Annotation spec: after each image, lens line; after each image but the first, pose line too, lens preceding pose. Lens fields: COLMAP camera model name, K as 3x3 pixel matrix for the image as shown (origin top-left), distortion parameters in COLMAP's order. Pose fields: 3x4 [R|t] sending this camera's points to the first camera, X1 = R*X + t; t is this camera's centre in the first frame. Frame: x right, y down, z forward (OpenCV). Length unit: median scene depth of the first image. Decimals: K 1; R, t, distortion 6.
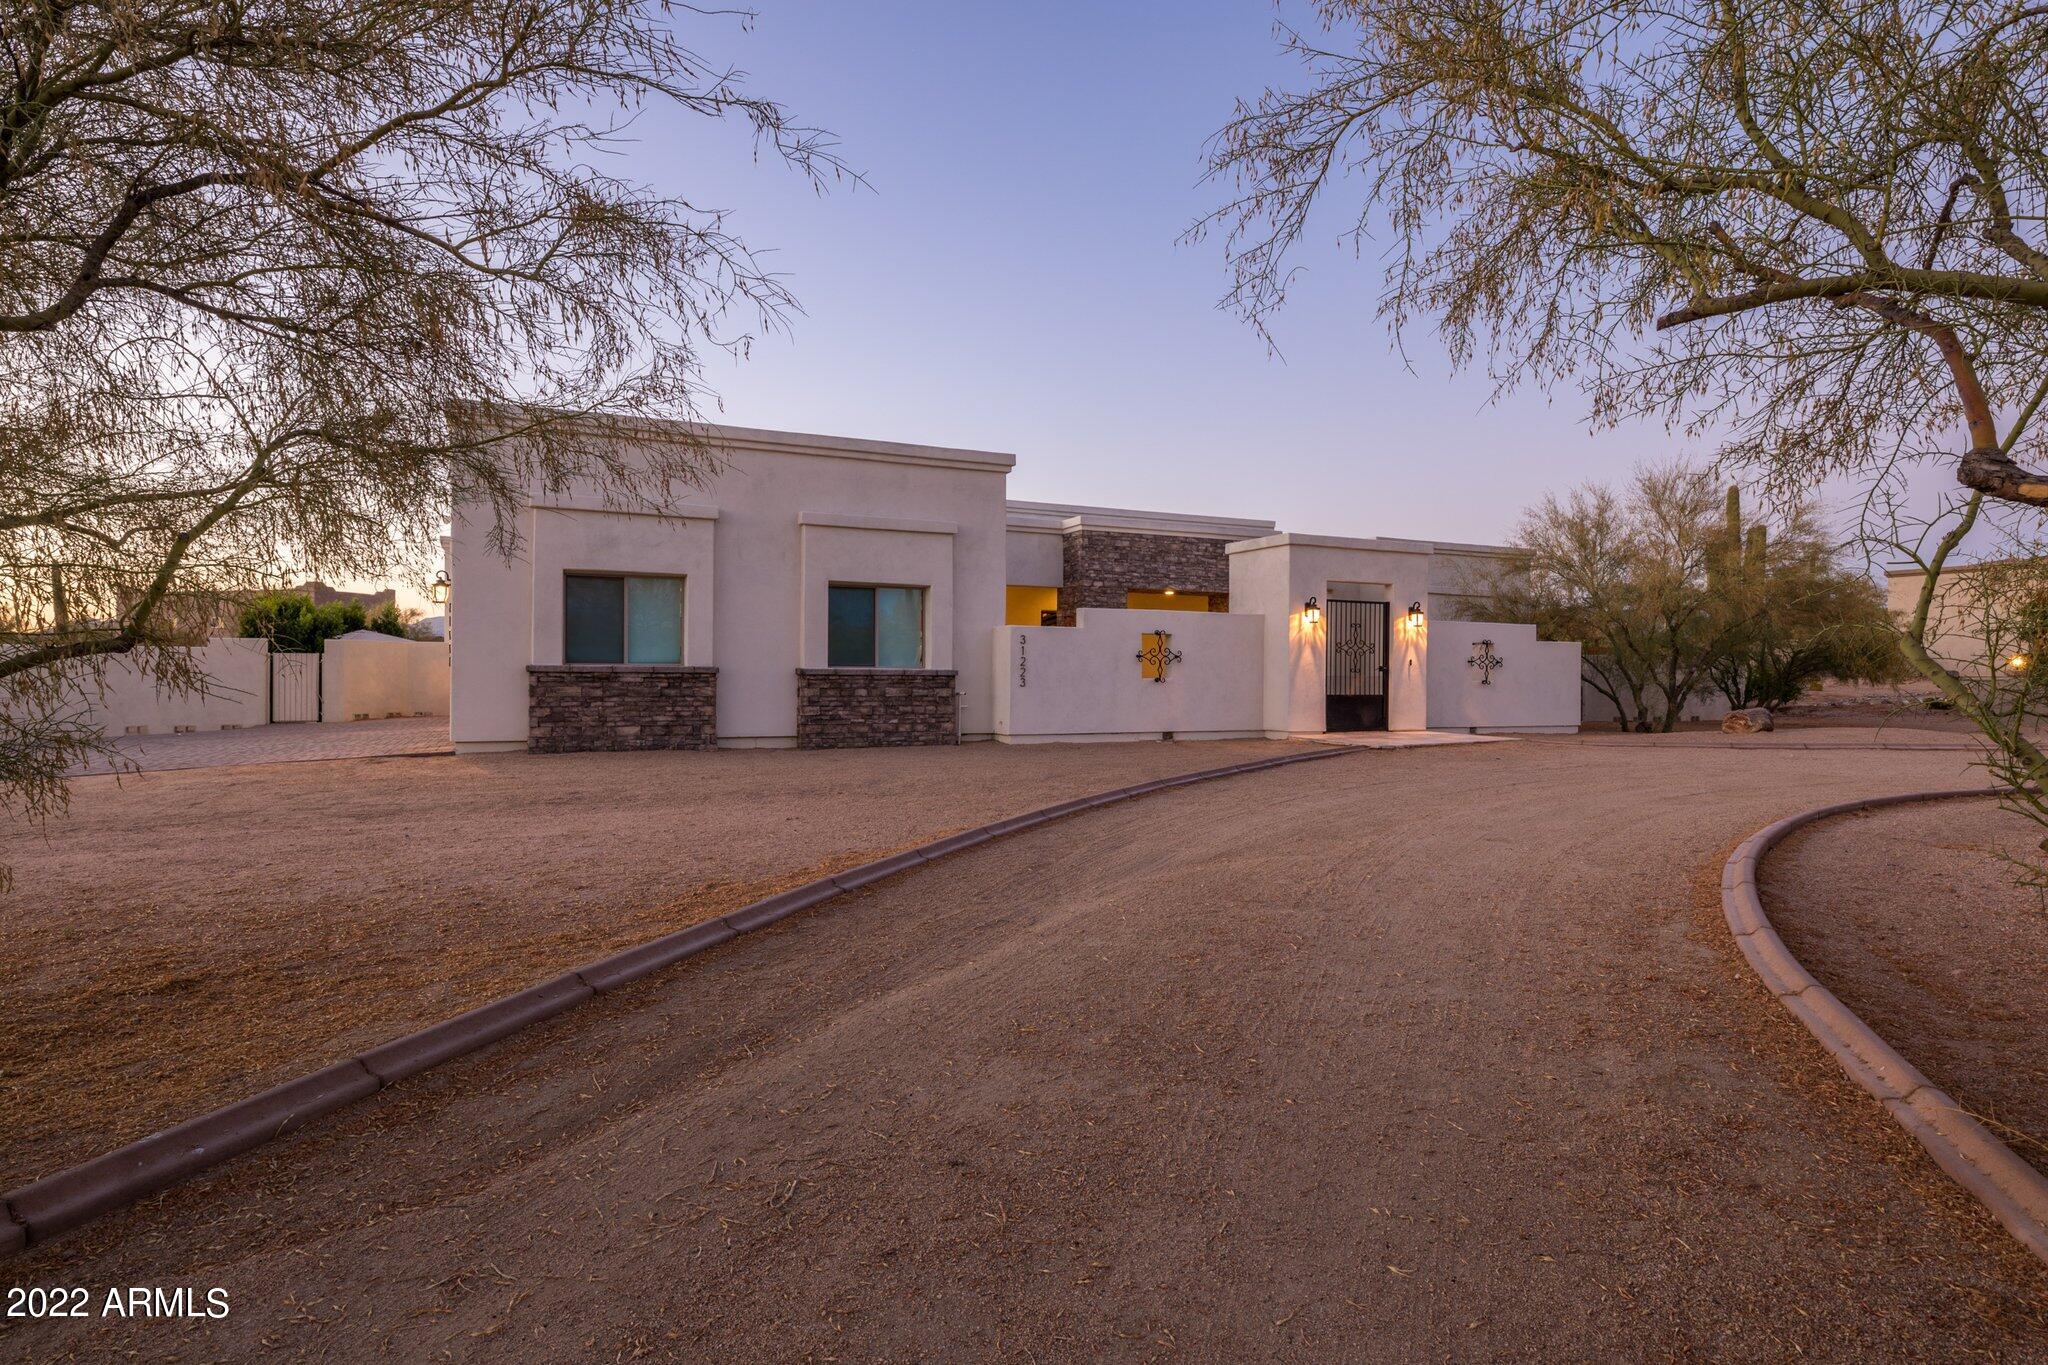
lens RADIAL K [[1079.8, 0, 1003.2], [0, 1079.8, 684.4], [0, 0, 1]] dist [-0.002996, -0.001356]
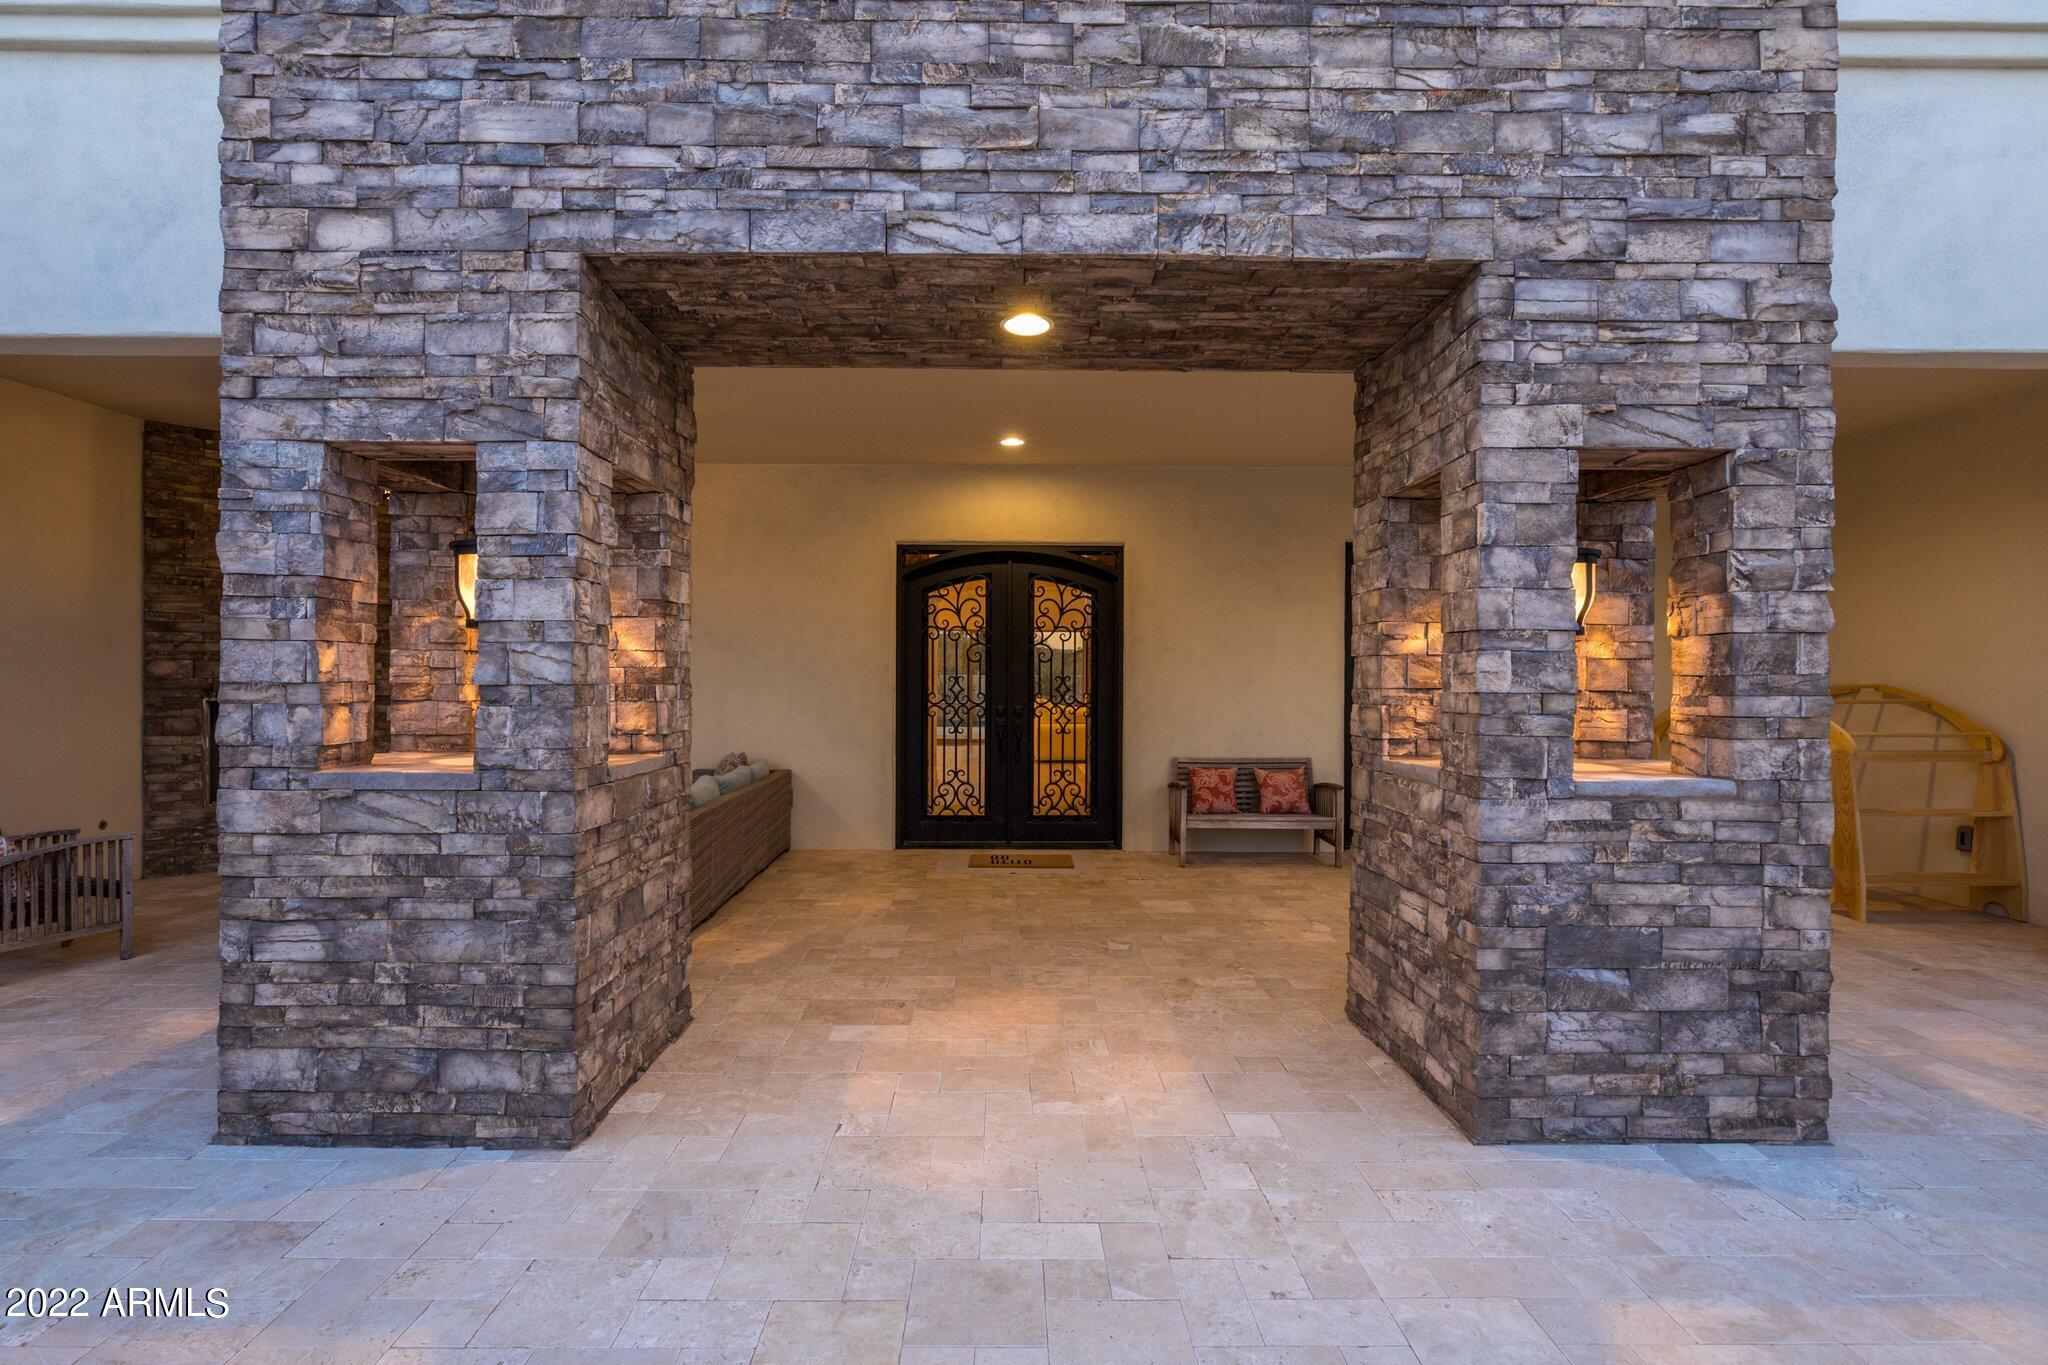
lens RADIAL K [[997.4, 0, 993.2], [0, 997.4, 682.0], [0, 0, 1]] dist [0.000357, 0.000113]
pose [[0.911110, 0.000413, -0.412163, 0.310170], [-0.003458, 0.999972, -0.006643, -0.041836], [0.412149, 0.007478, 0.911086, 1.253961]]
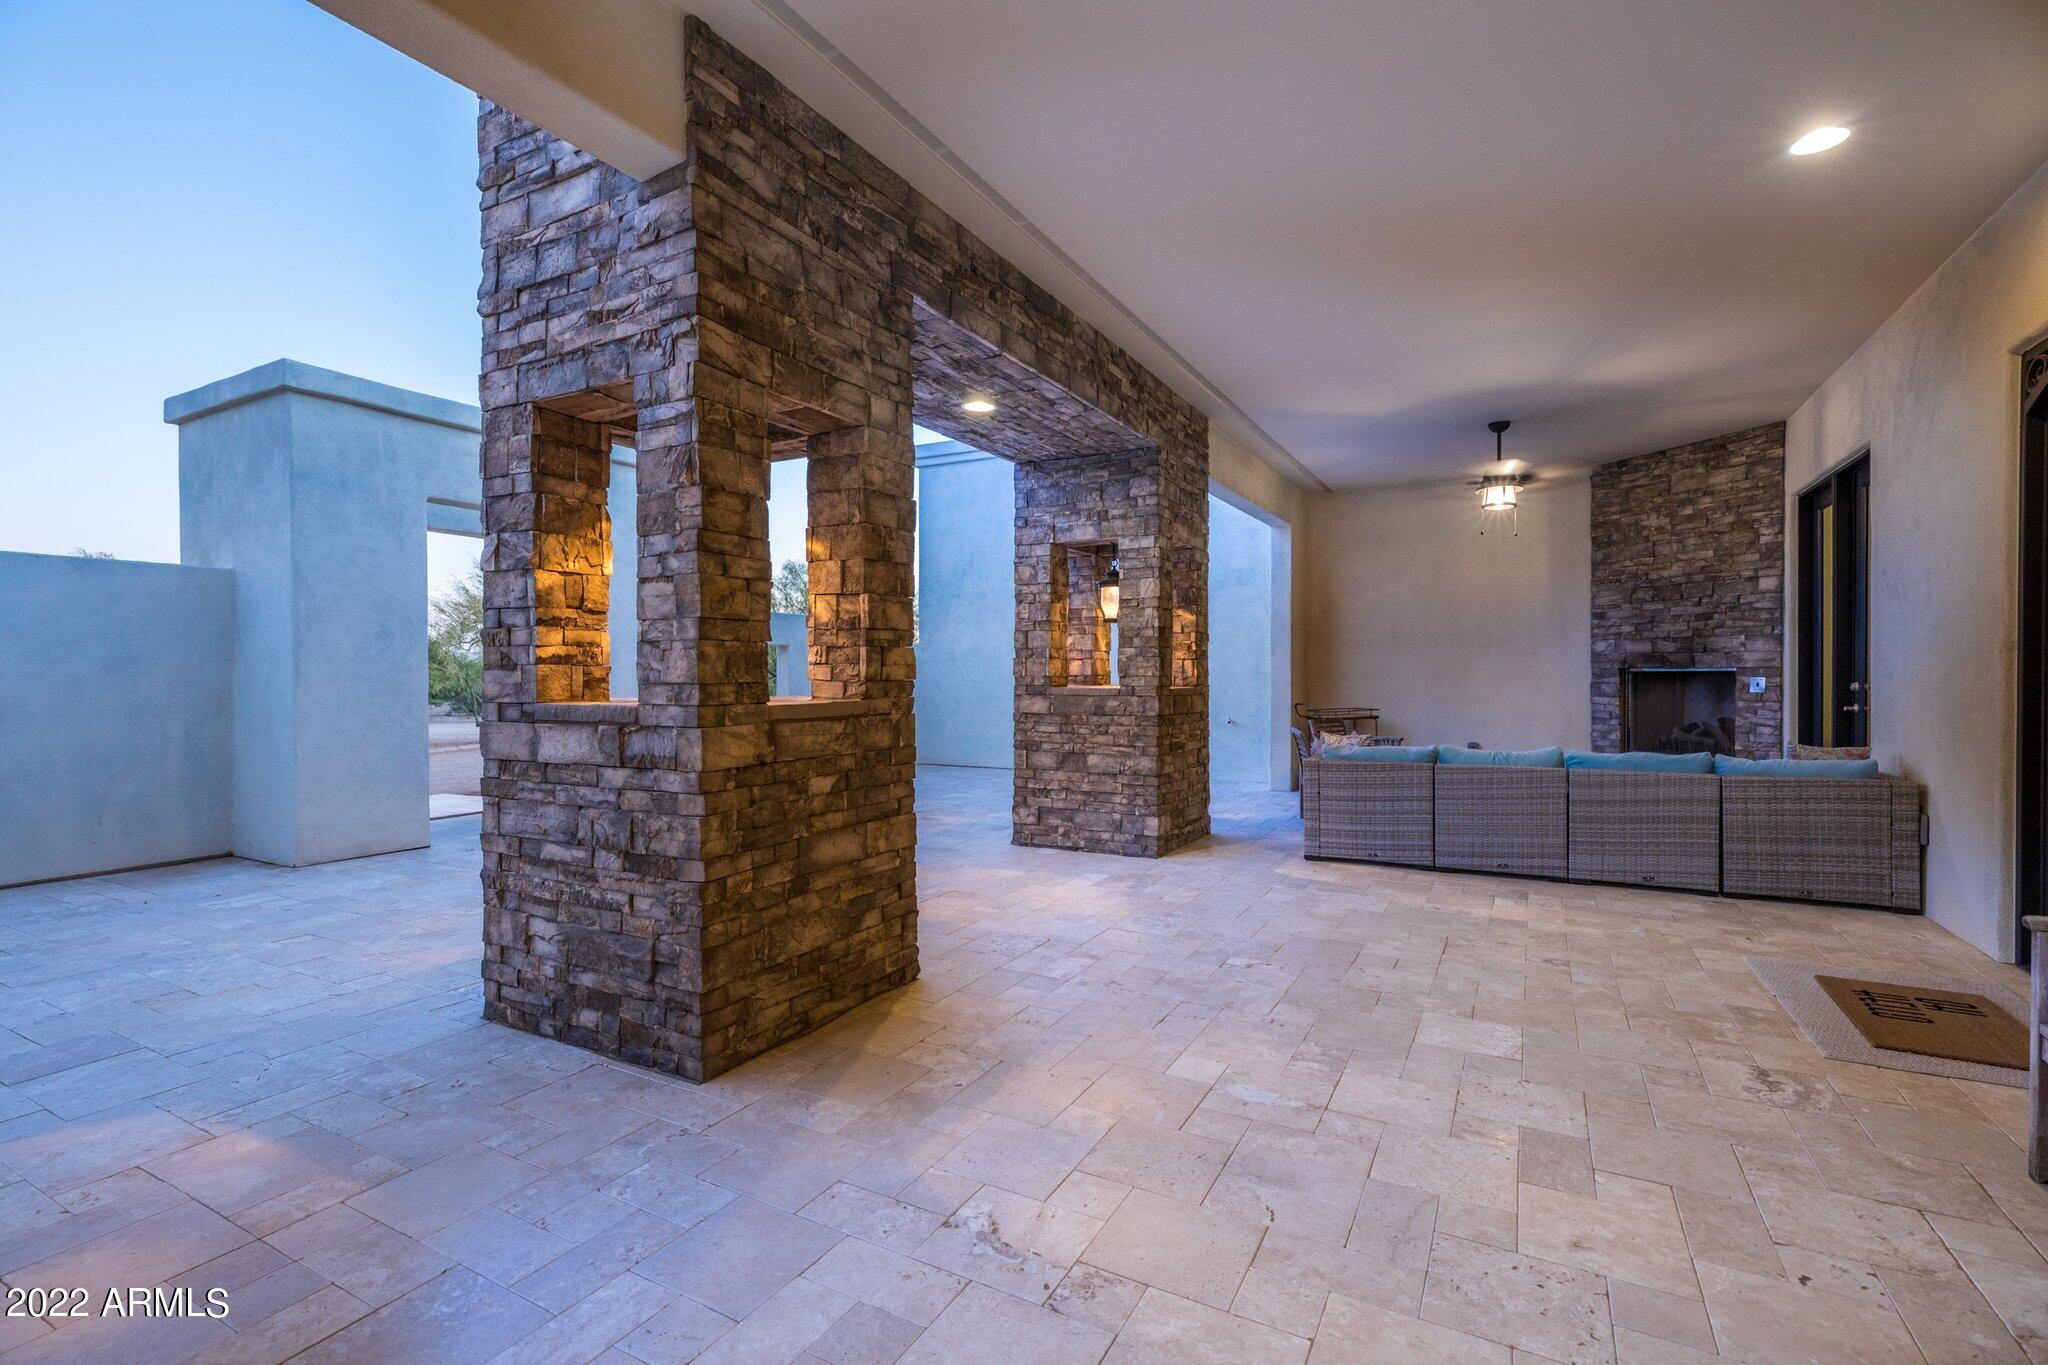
lens RADIAL K [[914.6, 0, 1004.3], [0, 914.6, 680.5], [0, 0, 1]] dist [0.010769, -0.000060]
pose [[-0.810529, -0.001330, -0.585697, 0.467232], [-0.008852, 0.999911, 0.009980, -0.024935], [0.585632, 0.013273, -0.810469, 2.065478]]
